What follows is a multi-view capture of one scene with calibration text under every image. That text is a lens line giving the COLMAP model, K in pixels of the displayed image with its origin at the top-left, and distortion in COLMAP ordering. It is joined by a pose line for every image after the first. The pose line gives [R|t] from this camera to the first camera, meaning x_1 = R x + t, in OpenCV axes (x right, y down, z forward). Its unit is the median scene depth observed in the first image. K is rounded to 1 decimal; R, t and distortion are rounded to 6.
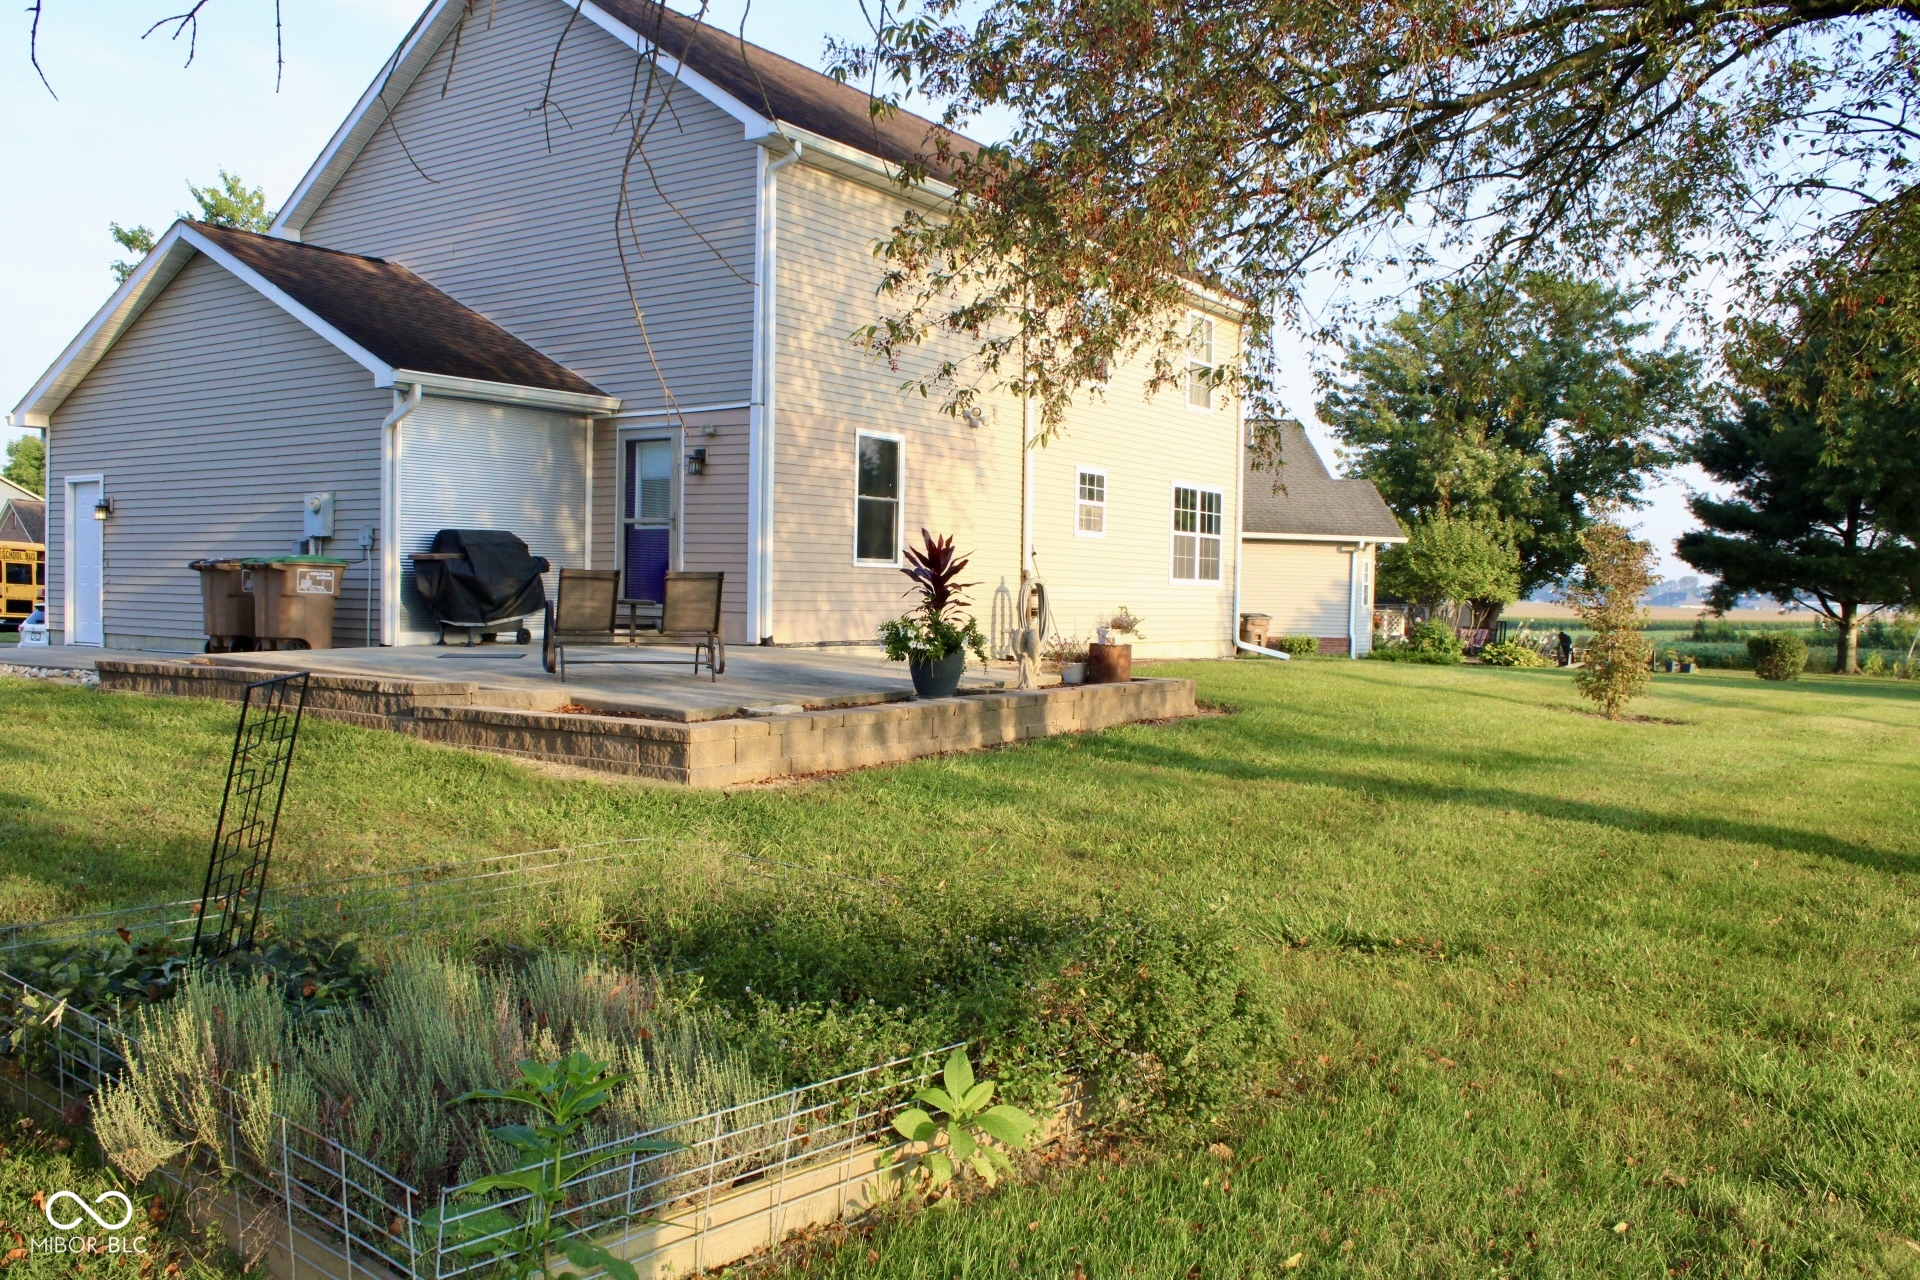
lens RADIAL K [[1675.0, 0, 960.0], [0, 1675.0, 640.0], [0, 0, 1]] dist [-0.173467, 0.176344]
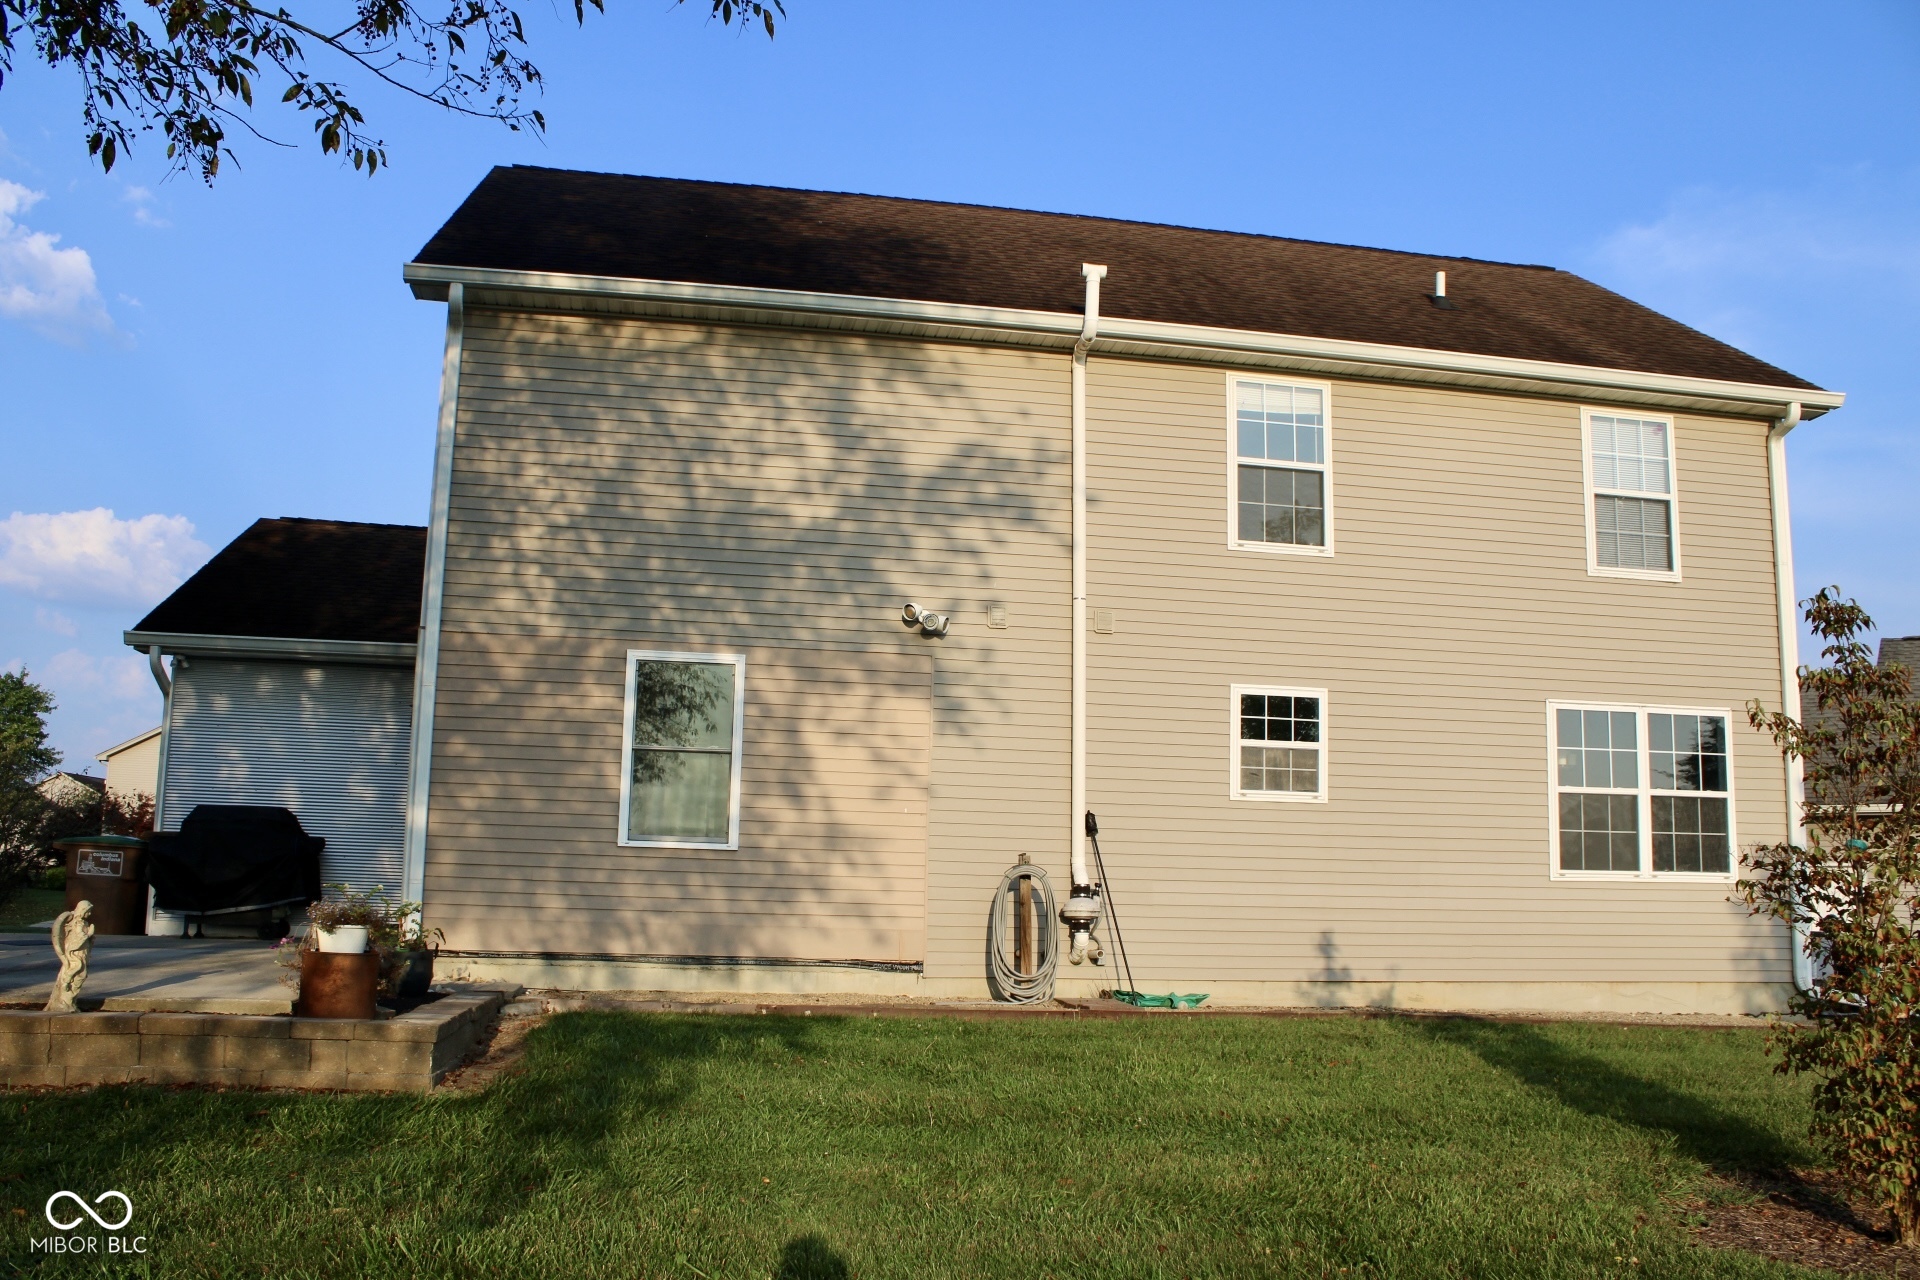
lens RADIAL K [[1675.0, 0, 960.0], [0, 1675.0, 640.0], [0, 0, 1]] dist [-0.173467, 0.176344]
pose [[0.667925, -0.121661, -0.734217, 0.450806], [-0.033903, 0.980550, -0.193321, 0.000985], [0.743456, 0.154016, 0.650809, 0.522419]]
